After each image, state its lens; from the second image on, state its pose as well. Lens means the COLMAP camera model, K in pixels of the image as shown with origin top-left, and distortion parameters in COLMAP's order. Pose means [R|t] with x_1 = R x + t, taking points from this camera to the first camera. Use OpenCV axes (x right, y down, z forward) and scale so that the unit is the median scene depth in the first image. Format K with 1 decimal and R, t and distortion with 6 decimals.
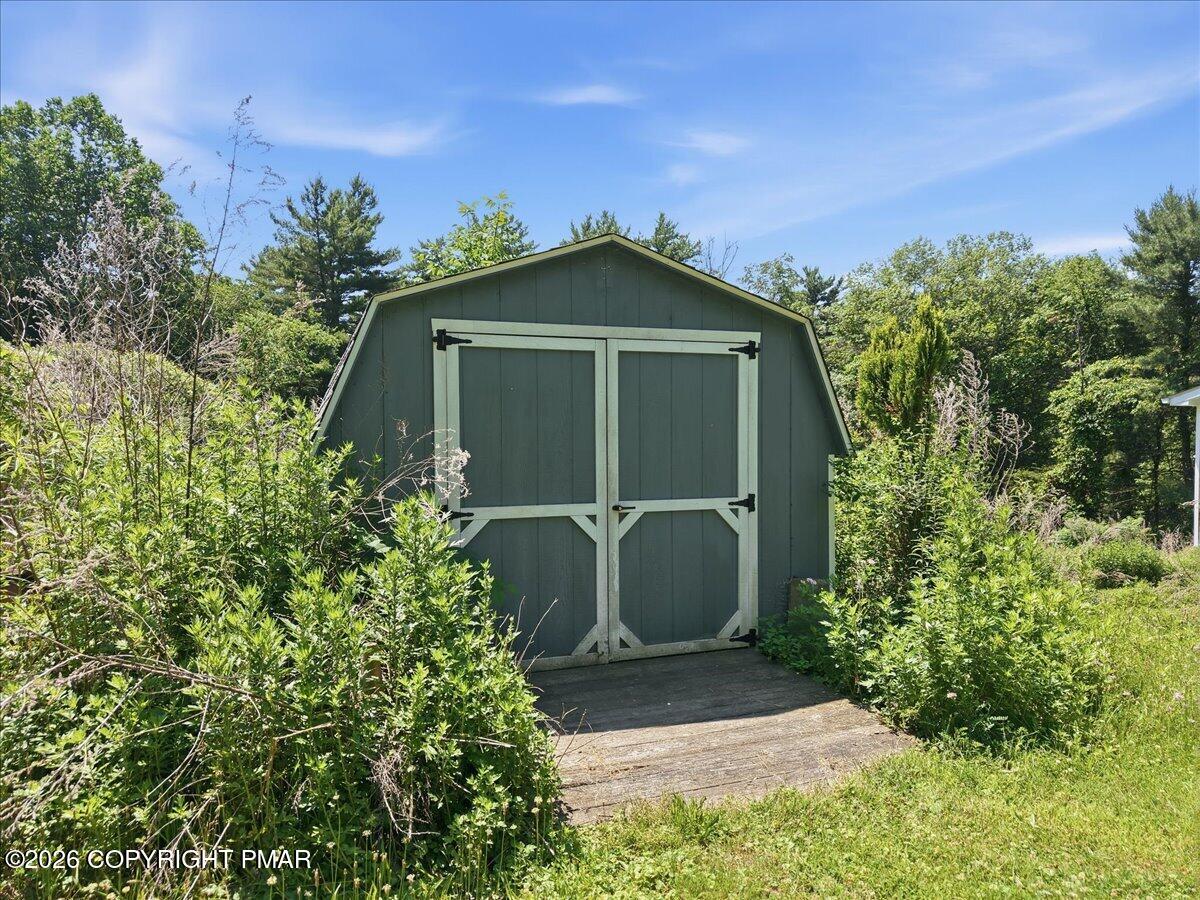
lens RADIAL K [[830.1, 0, 599.5], [0, 830.1, 449.8], [0, 0, 1]] dist [0.049631, -0.027115]
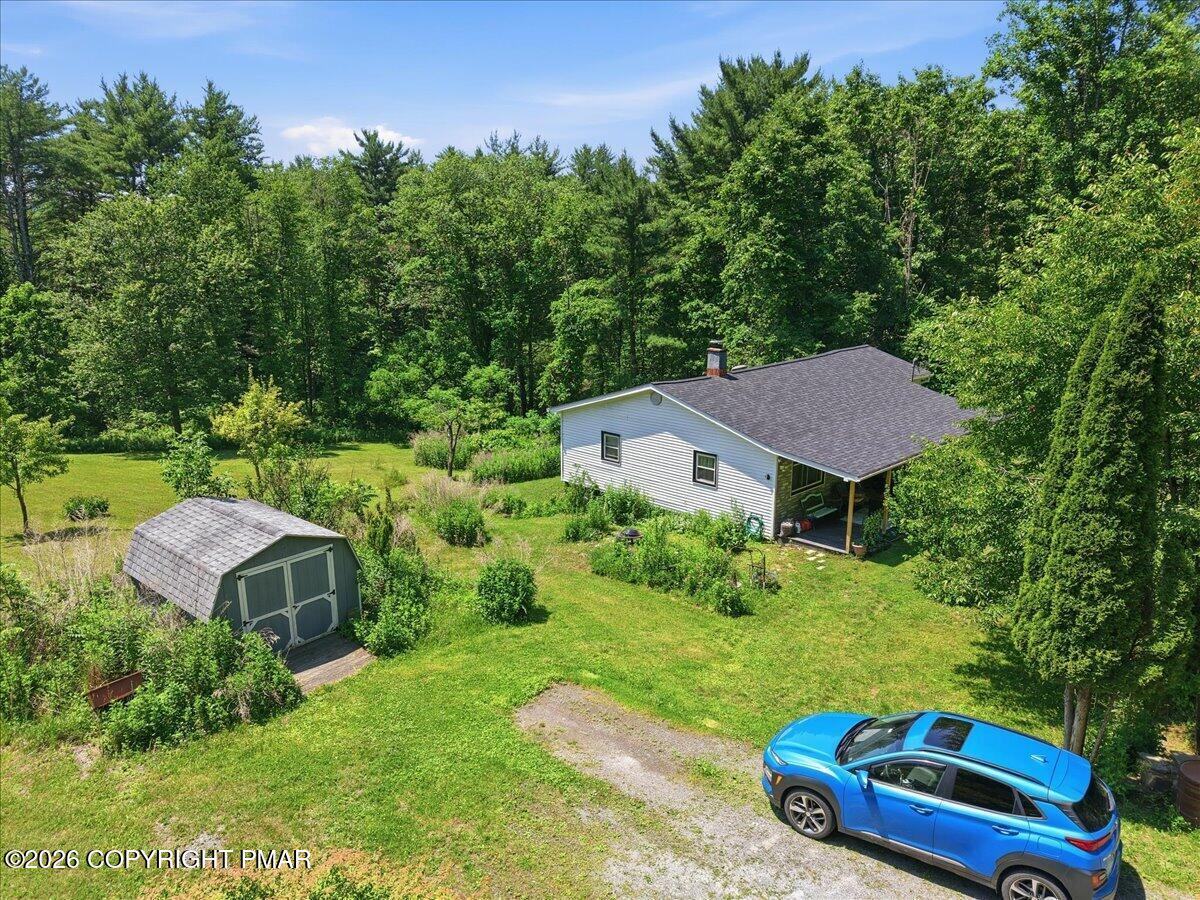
lens RADIAL K [[830.1, 0, 600.1], [0, 830.1, 460.5], [0, 0, 1]] dist [0.049631, -0.027115]
pose [[0.882504, -0.114550, 0.456141, -0.041049], [0.006630, 0.972818, 0.231477, -0.145409], [-0.470257, -0.201255, 0.859275, -0.272479]]
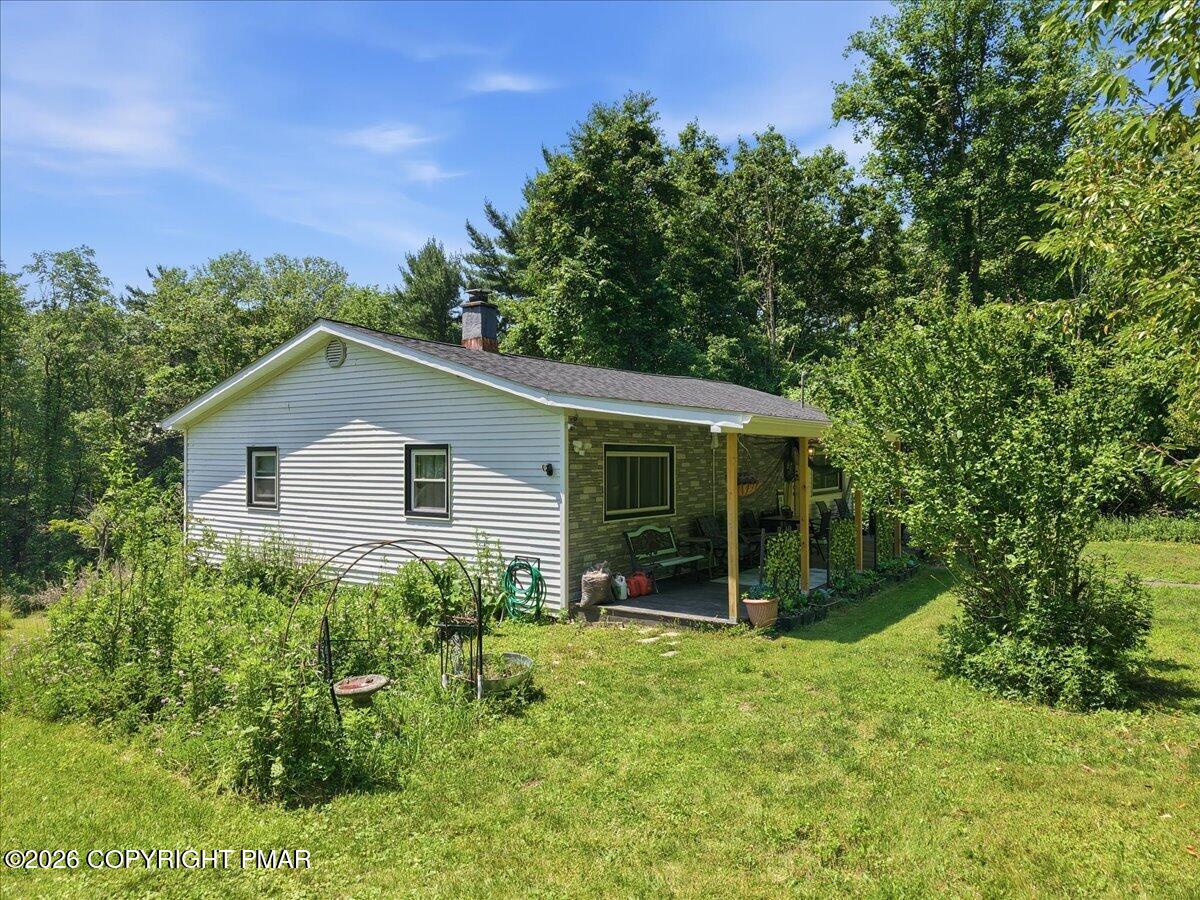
lens RADIAL K [[830.1, 0, 601.8], [0, 830.1, 453.5], [0, 0, 1]] dist [0.049631, -0.027115]
pose [[0.795661, -0.006661, 0.605706, 0.176567], [0.013029, 0.999896, -0.006119, -0.006518], [-0.605602, 0.012761, 0.795665, -0.052694]]
